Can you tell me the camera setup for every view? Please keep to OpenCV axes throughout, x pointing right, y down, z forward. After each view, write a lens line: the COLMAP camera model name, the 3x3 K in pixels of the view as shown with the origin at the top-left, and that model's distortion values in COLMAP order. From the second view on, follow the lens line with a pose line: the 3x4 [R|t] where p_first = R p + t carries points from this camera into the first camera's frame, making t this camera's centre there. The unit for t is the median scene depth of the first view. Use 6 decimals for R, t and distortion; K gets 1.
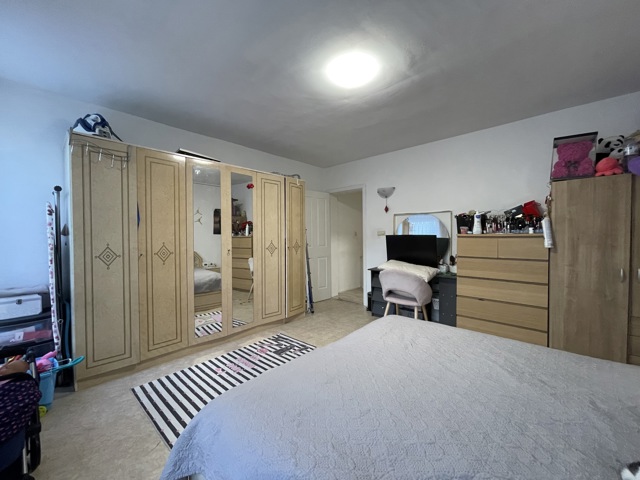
lens RADIAL K [[257.9, 0, 319.5], [0, 257.9, 240.1], [0, 0, 1]] dist [0.001445, -0.001270]
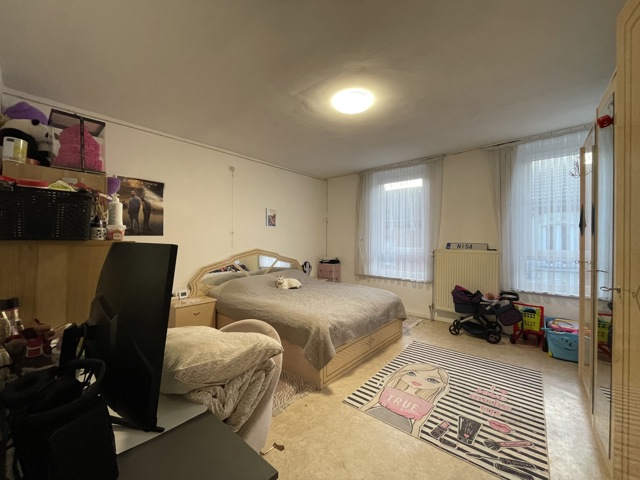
lens RADIAL K [[257.9, 0, 320.9], [0, 257.9, 241.5], [0, 0, 1]] dist [0.001445, -0.001270]
pose [[-0.999514, 0.002978, -0.031023, 0.227443], [0.002653, 0.999941, 0.010490, -0.023497], [0.031052, 0.010403, -0.999464, 1.593187]]
